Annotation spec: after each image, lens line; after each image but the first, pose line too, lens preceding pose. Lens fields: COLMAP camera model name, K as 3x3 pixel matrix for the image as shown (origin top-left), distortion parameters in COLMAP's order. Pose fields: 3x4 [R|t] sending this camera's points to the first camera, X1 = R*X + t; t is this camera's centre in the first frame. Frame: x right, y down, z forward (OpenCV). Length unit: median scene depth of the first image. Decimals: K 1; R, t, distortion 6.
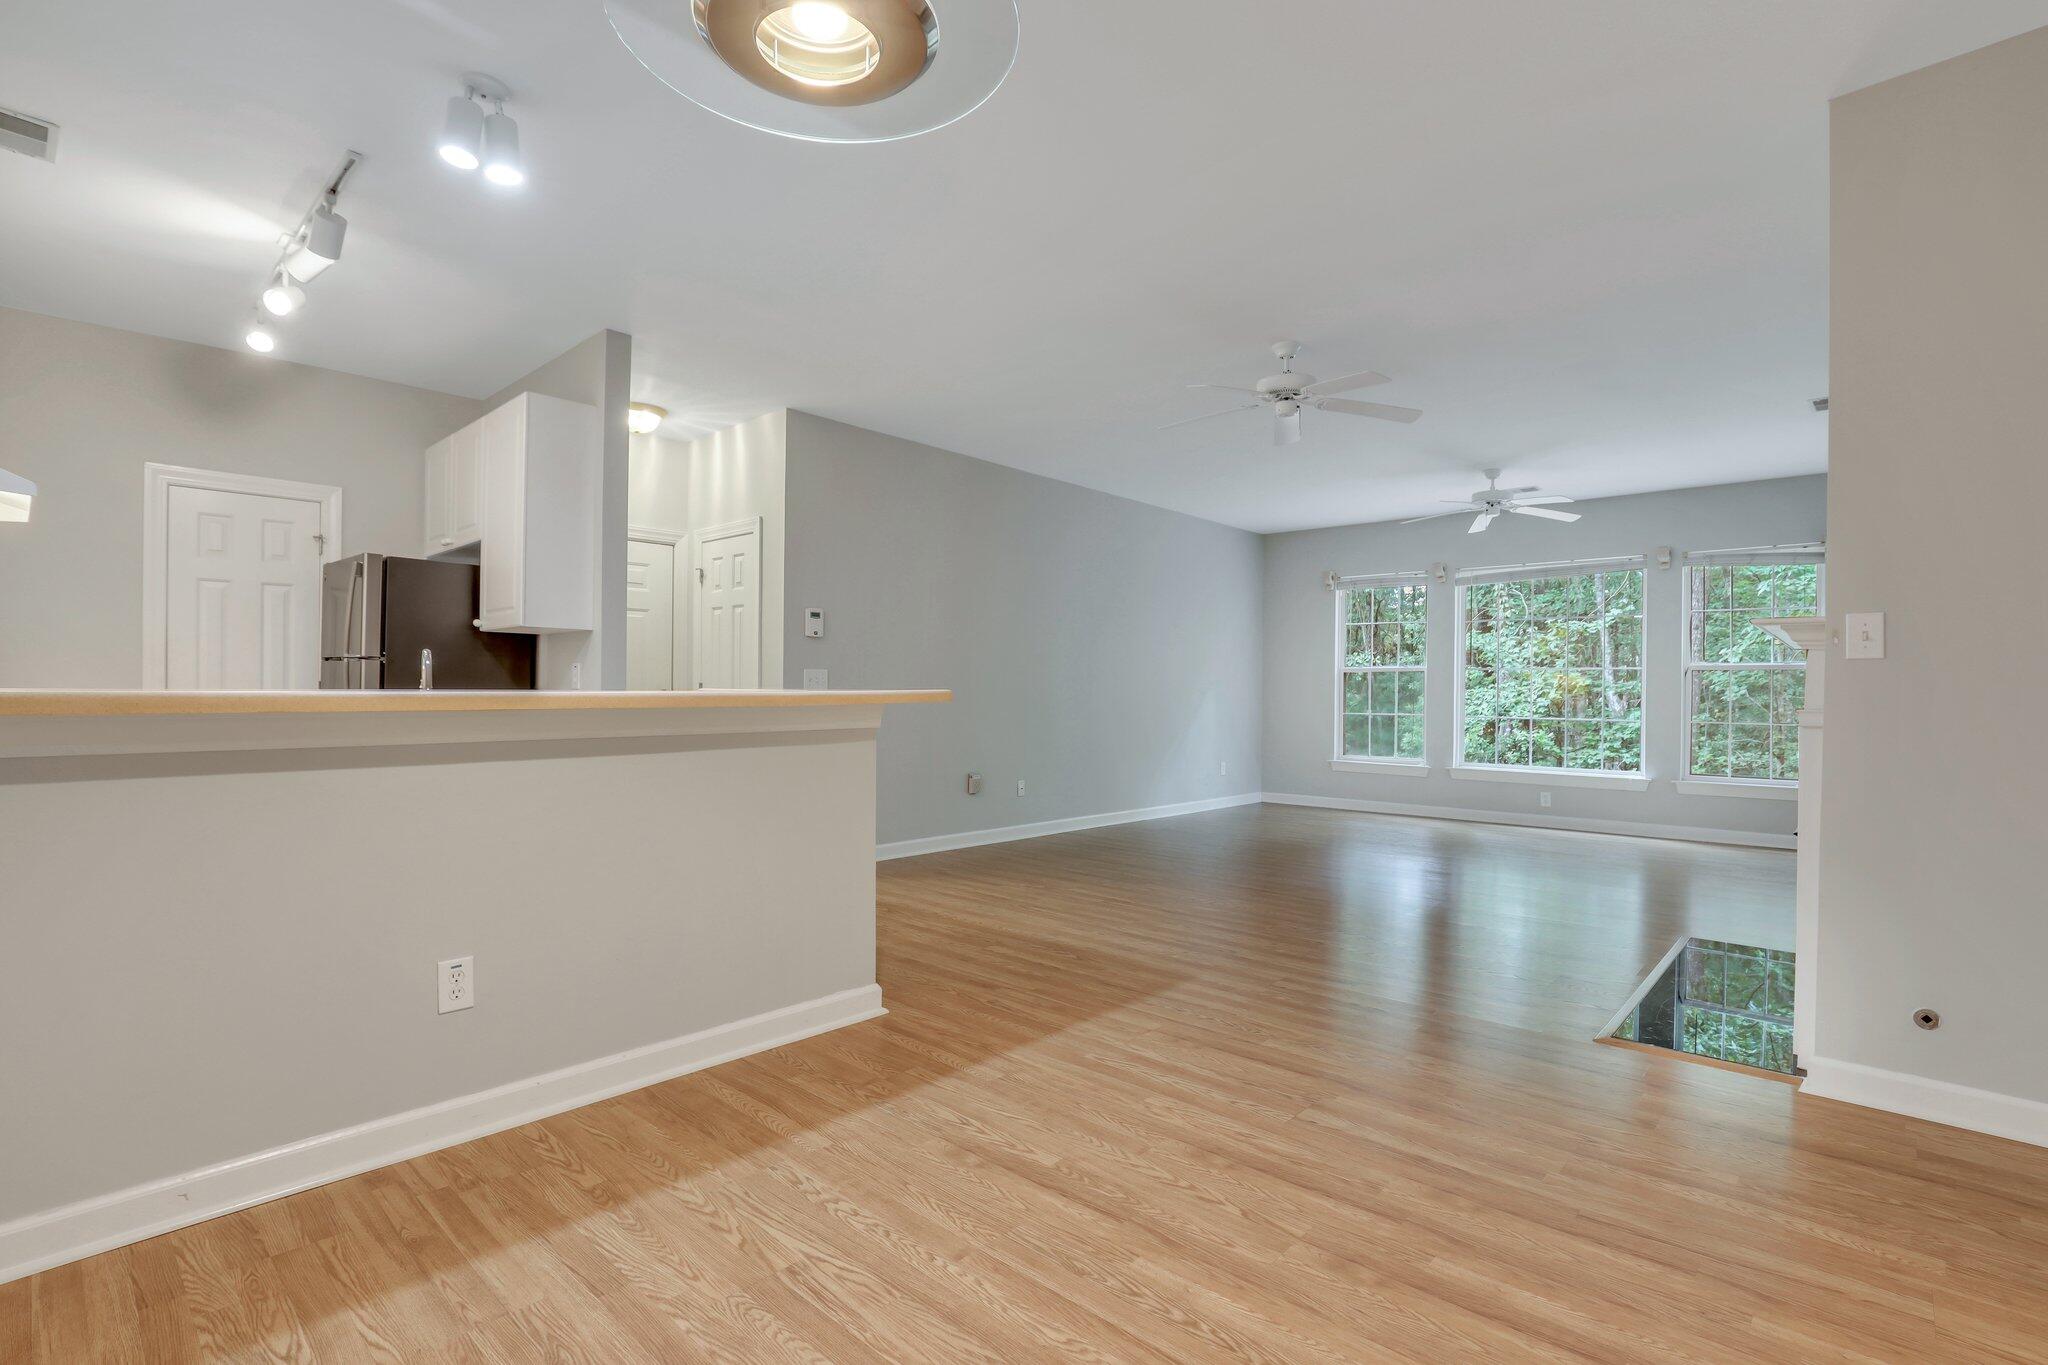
lens RADIAL K [[947.1, 0, 1014.2], [0, 947.1, 708.1], [0, 0, 1]] dist [-0.035692, 0.007919]
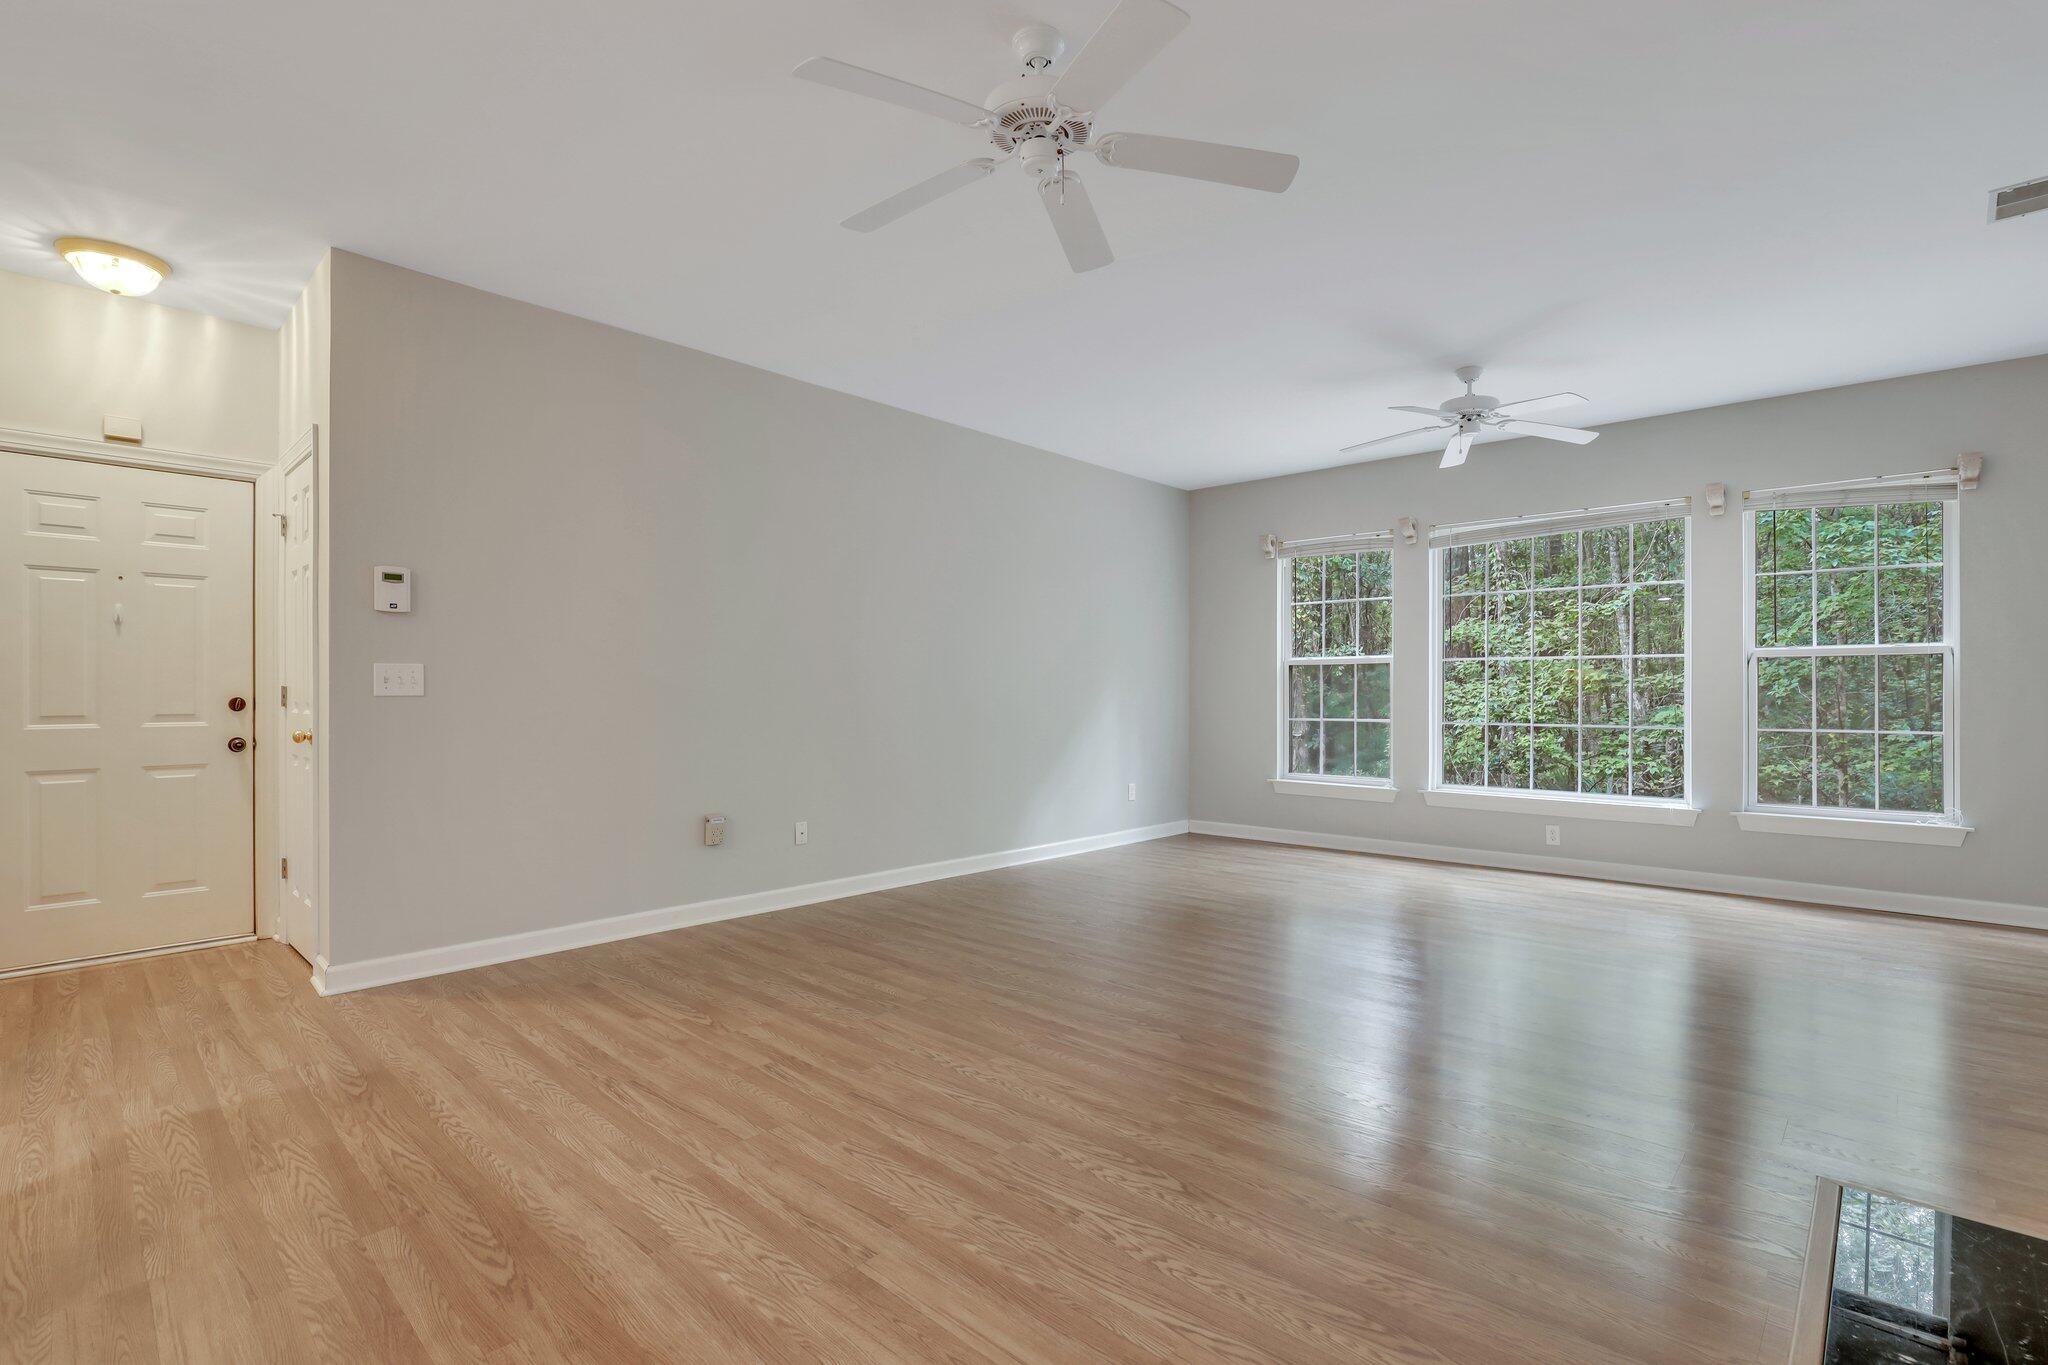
lens RADIAL K [[947.1, 0, 1022.7], [0, 947.1, 697.1], [0, 0, 1]] dist [-0.035692, 0.007919]
pose [[0.999978, -0.006548, -0.001411, 0.162992], [0.006533, 0.999922, -0.010688, -0.006238], [0.001481, 0.010679, 0.999942, 0.281126]]
